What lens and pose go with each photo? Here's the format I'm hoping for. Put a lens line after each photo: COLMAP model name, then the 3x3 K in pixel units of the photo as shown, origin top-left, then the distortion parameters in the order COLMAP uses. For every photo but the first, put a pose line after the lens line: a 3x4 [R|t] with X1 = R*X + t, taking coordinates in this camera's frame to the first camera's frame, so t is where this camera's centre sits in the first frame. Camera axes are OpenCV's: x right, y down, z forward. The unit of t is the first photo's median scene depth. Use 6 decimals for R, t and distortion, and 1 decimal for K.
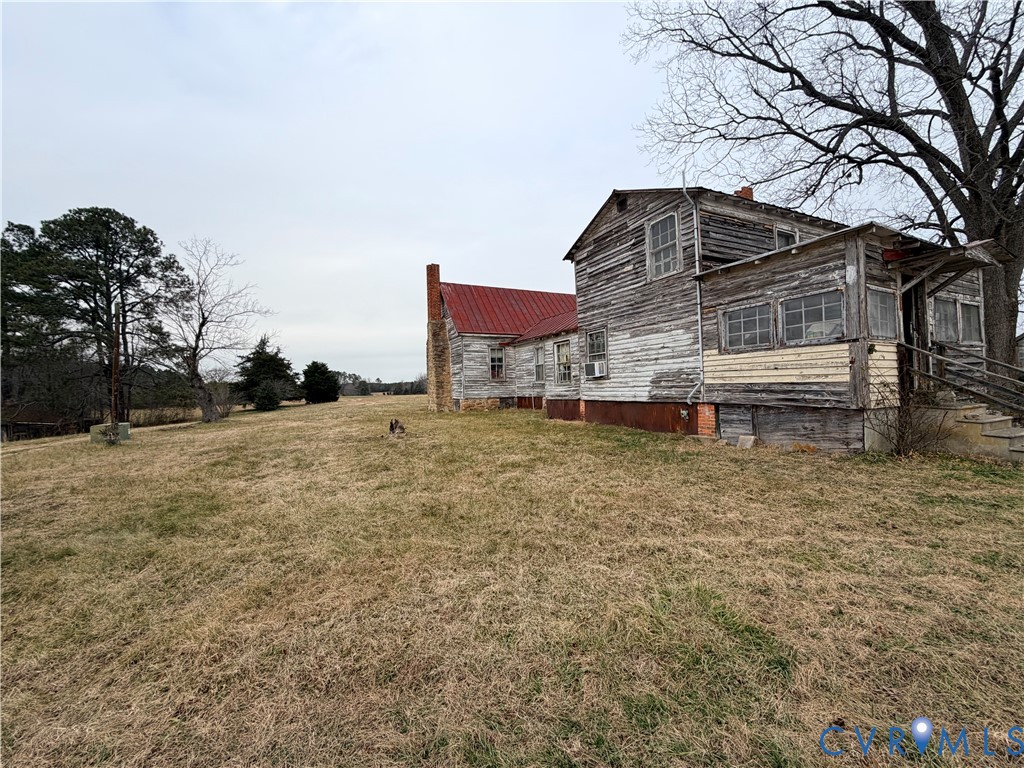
lens RADIAL K [[409.8, 0, 518.7], [0, 409.8, 382.2], [0, 0, 1]] dist [-0.007062, 0.000290]
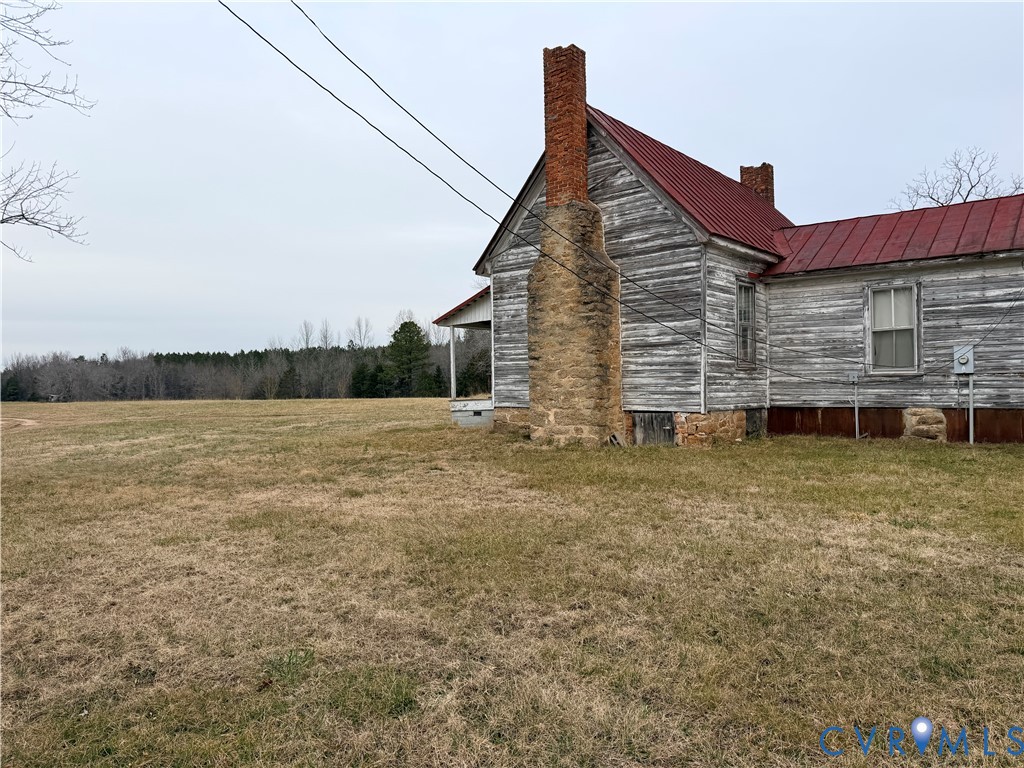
lens RADIAL K [[713.4, 0, 508.7], [0, 713.4, 389.9], [0, 0, 1]] dist [0.043737, -0.055752]
pose [[0.926142, 0.016642, 0.376807, -1.045755], [-0.020681, 0.999764, 0.006676, 0.038270], [-0.376607, -0.013976, 0.926268, 0.858454]]
